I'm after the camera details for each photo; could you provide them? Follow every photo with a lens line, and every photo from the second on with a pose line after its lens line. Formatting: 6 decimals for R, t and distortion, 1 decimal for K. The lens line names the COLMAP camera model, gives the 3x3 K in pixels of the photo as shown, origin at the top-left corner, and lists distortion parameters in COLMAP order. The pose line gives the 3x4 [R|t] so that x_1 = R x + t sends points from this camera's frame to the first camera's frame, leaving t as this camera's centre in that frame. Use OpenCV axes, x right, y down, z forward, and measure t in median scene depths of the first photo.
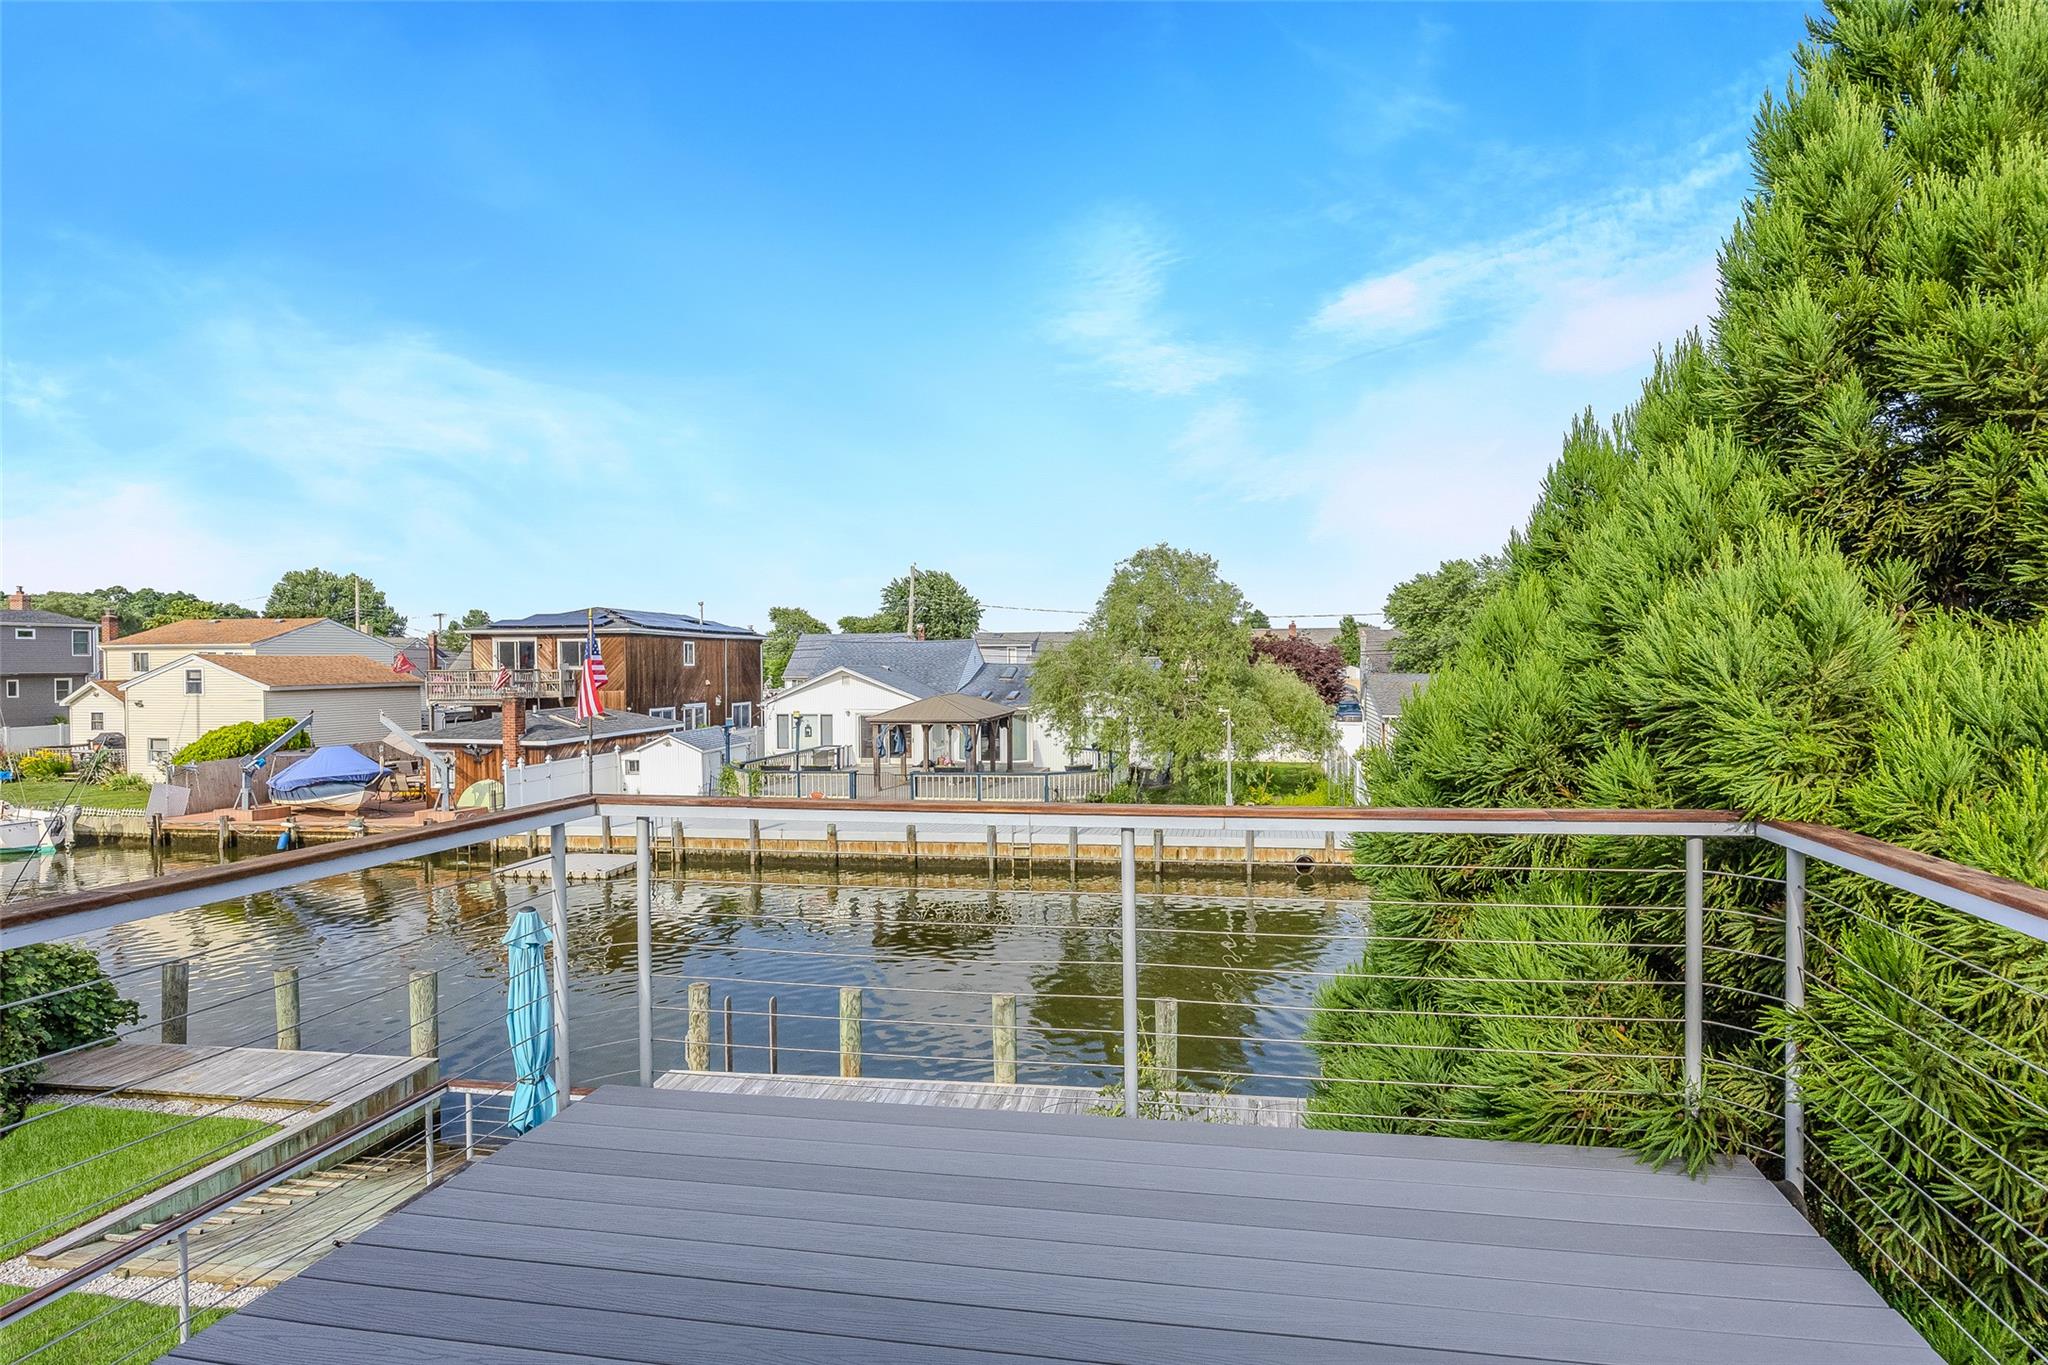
lens RADIAL K [[1087.4, 0, 1070.1], [0, 1087.4, 694.7], [0, 0, 1]] dist [0.001162, -0.000973]
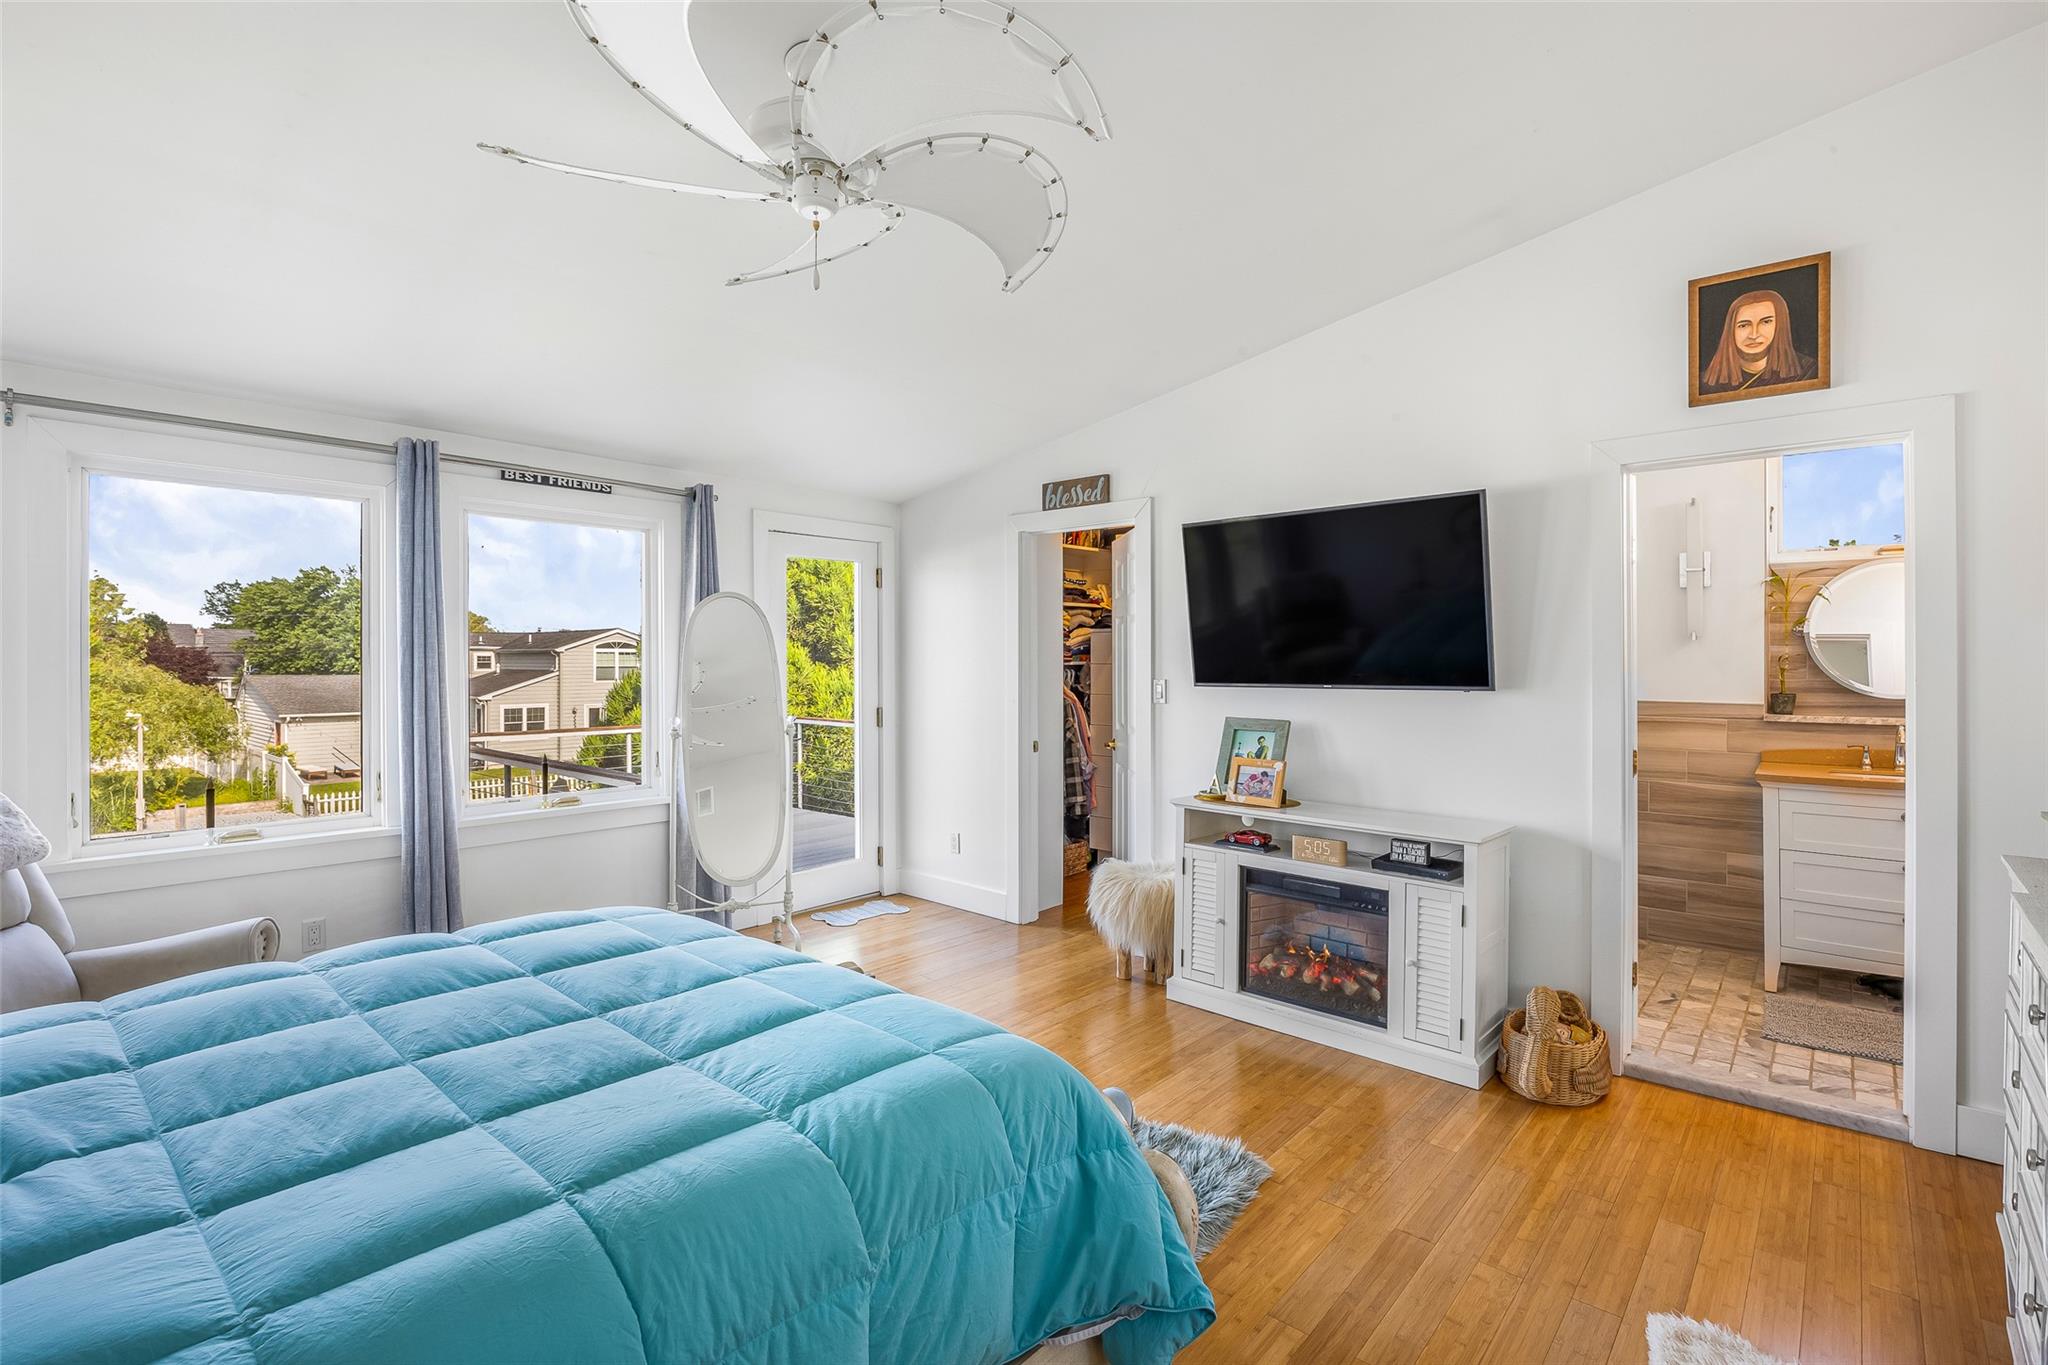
lens RADIAL K [[946.6, 0, 1012.5], [0, 946.6, 662.3], [0, 0, 1]] dist [-0.003317, -0.000529]
pose [[0.531020, -0.003620, 0.847352, -1.608694], [0.027495, 0.999538, -0.012961, -0.014352], [-0.846913, 0.030180, 0.530874, -1.315607]]
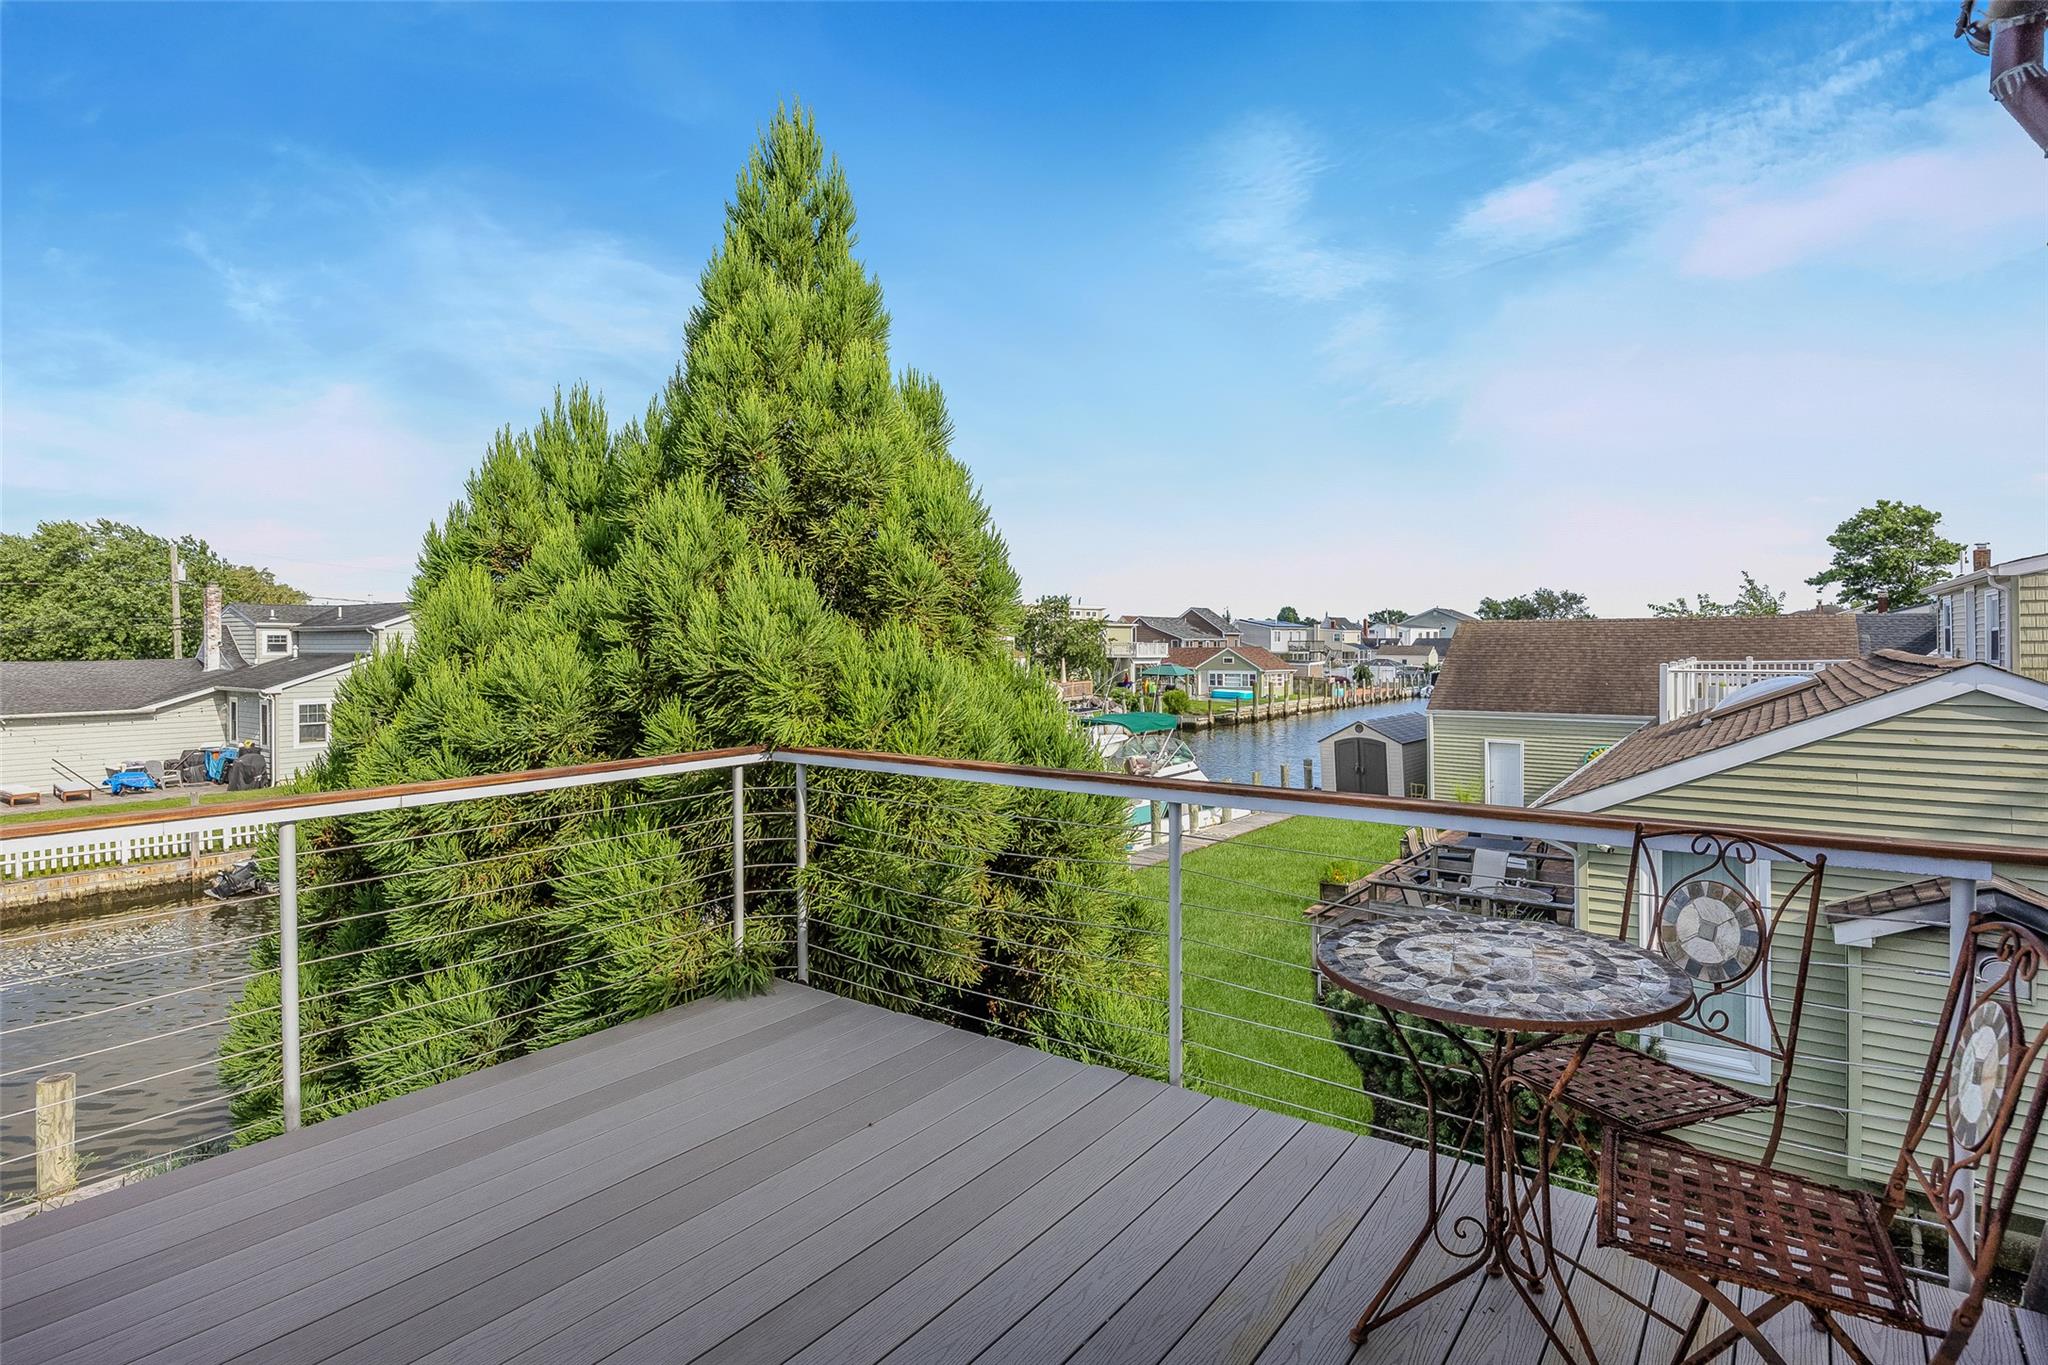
lens RADIAL K [[1047.4, 0, 1022.0], [0, 1047.4, 642.8], [0, 0, 1]] dist [-0.001551, -0.000338]
pose [[0.455056, -0.003042, 0.890458, -0.465682], [0.031453, 0.999425, -0.012659, -0.002525], [-0.889907, 0.033768, 0.454890, 0.026619]]
